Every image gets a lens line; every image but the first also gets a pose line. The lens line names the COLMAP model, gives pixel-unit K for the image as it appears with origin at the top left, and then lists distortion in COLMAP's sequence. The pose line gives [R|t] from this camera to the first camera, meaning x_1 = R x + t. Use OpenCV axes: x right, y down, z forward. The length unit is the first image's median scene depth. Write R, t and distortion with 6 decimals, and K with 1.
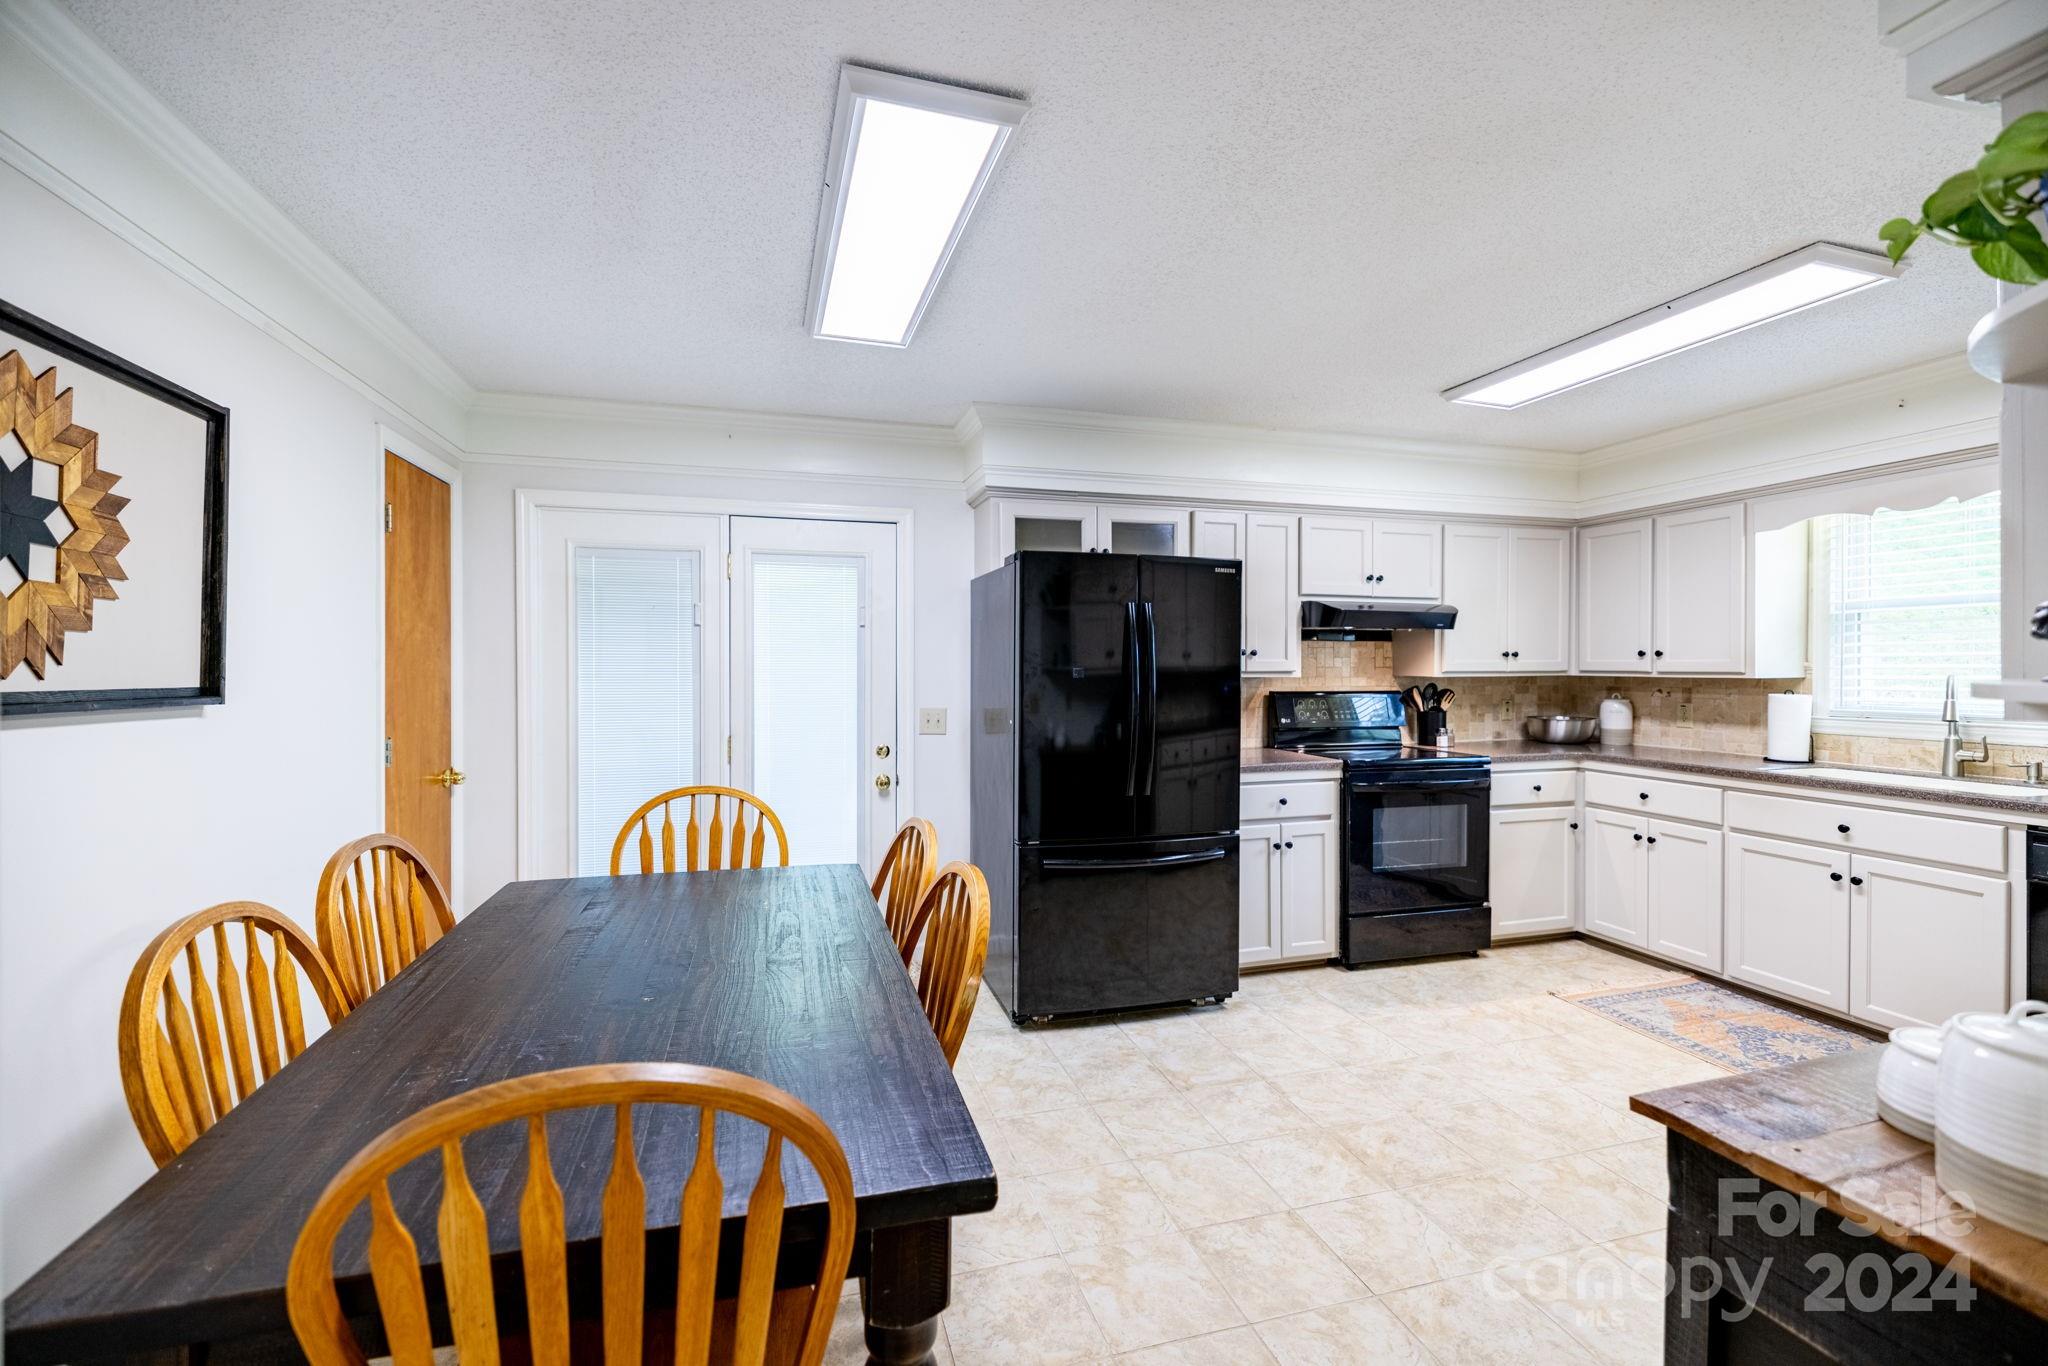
lens RADIAL K [[853.9, 0, 1009.7], [0, 853.9, 673.9], [0, 0, 1]] dist [0.001944, 0.000420]
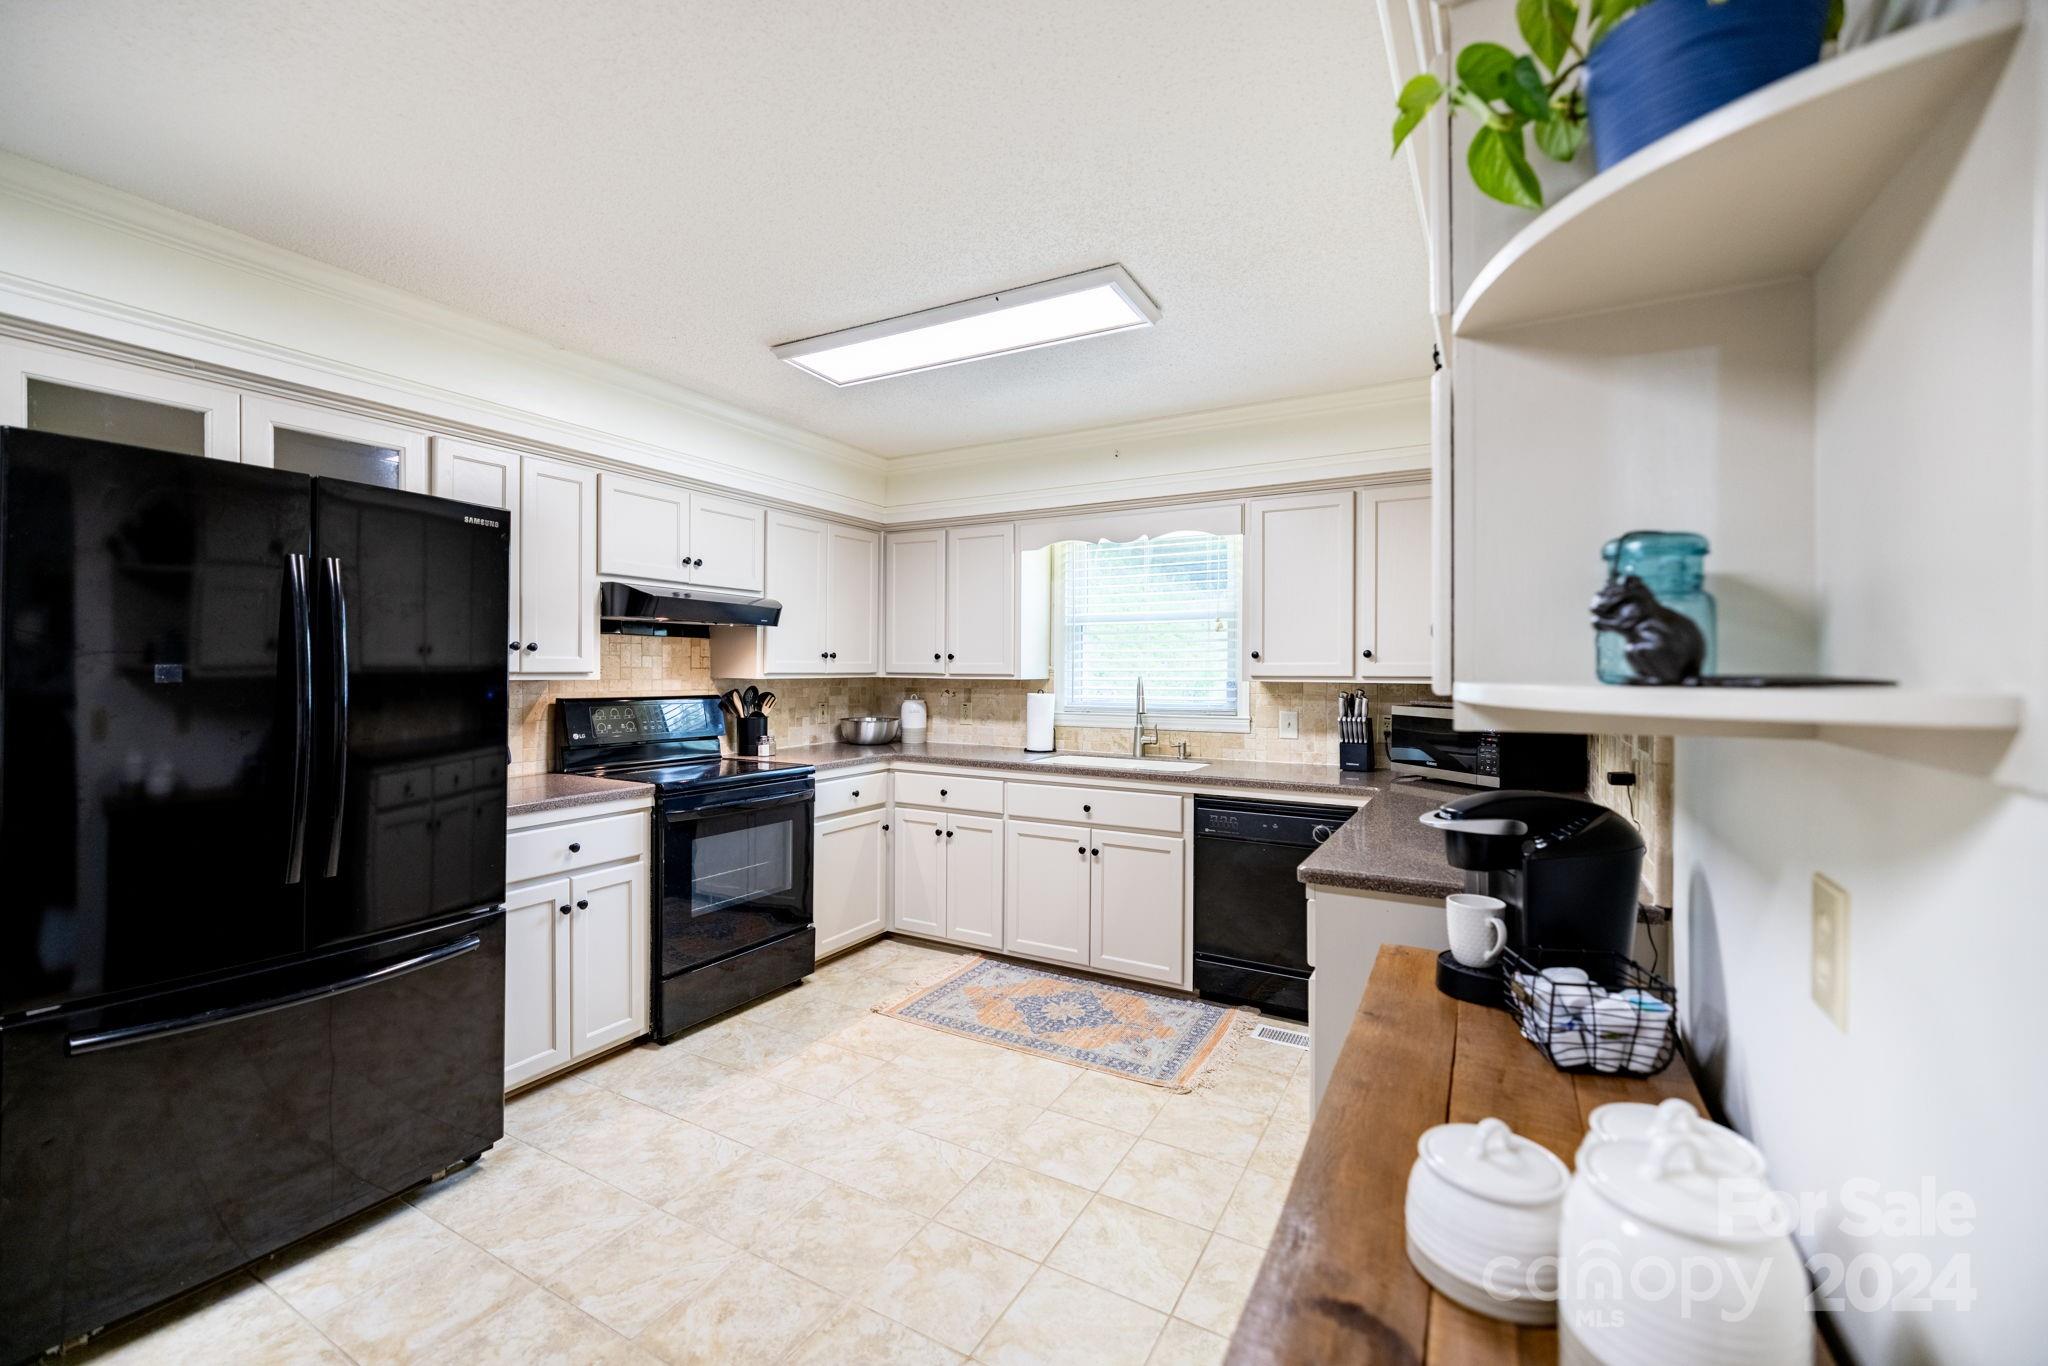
lens RADIAL K [[853.9, 0, 1009.7], [0, 853.9, 673.9], [0, 0, 1]] dist [0.001944, 0.000420]
pose [[0.714400, 0.001500, 0.699736, 0.069049], [-0.000397, 0.999998, -0.001739, -0.000554], [-0.699737, 0.000965, 0.714400, 0.199910]]
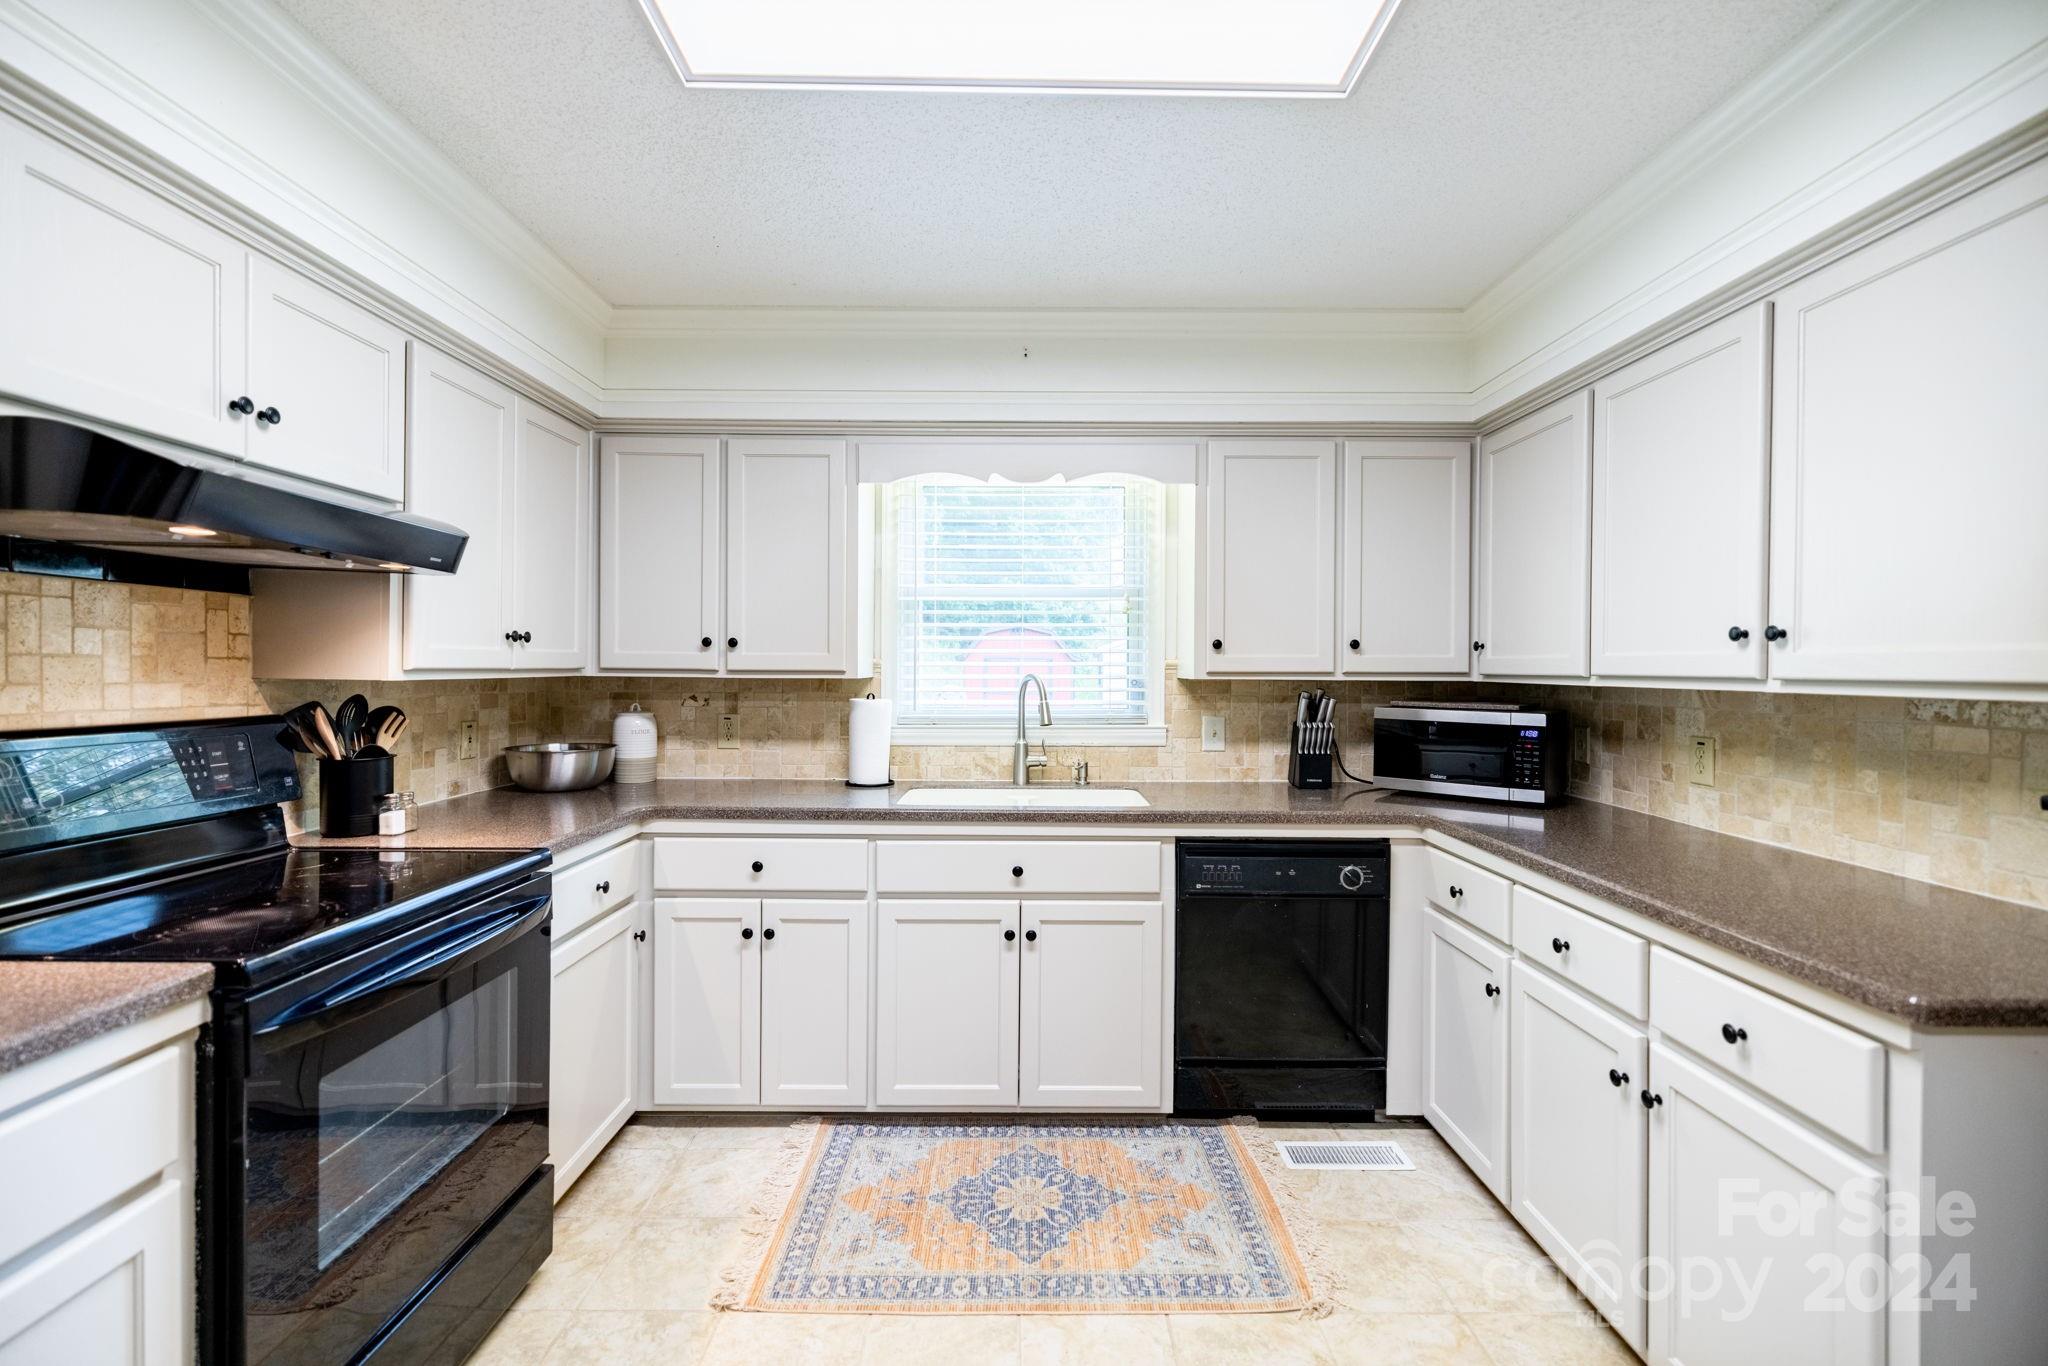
lens RADIAL K [[880.0, 0, 1024.4], [0, 880.0, 674.0], [0, 0, 1]] dist [0.000196, -0.000079]
pose [[0.266727, -0.002882, 0.963768, 0.170256], [0.002452, 0.999994, 0.002312, -0.000543], [-0.963769, 0.001747, 0.266733, 0.646254]]
